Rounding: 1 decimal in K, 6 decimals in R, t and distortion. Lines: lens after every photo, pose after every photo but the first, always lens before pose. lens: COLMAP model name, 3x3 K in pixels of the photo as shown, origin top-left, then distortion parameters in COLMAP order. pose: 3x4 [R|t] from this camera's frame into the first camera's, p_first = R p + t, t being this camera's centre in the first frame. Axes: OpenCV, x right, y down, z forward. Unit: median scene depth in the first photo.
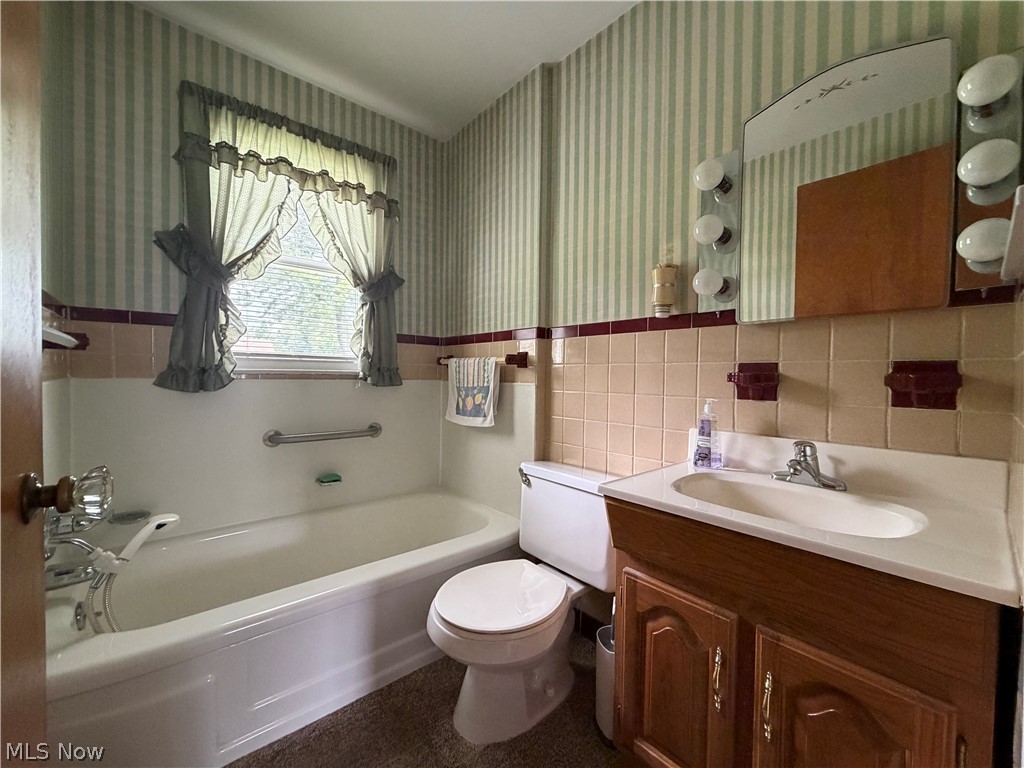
lens RADIAL K [[407.5, 0, 509.1], [0, 407.5, 384.0], [0, 0, 1]] dist [0.000320, 0.000256]
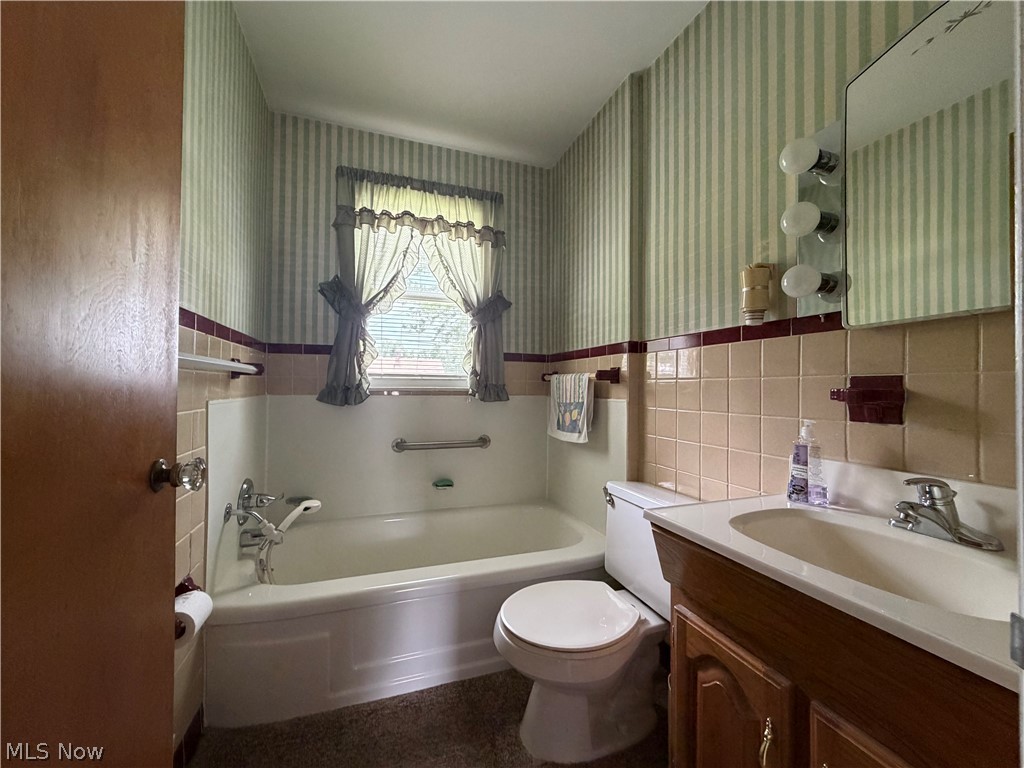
lens RADIAL K [[407.5, 0, 509.1], [0, 407.5, 384.0], [0, 0, 1]] dist [0.000320, 0.000256]
pose [[0.933321, -0.010157, -0.358900, 0.165699], [-0.002333, 0.999407, -0.034352, -0.005262], [0.359036, 0.032898, 0.932744, 0.002524]]
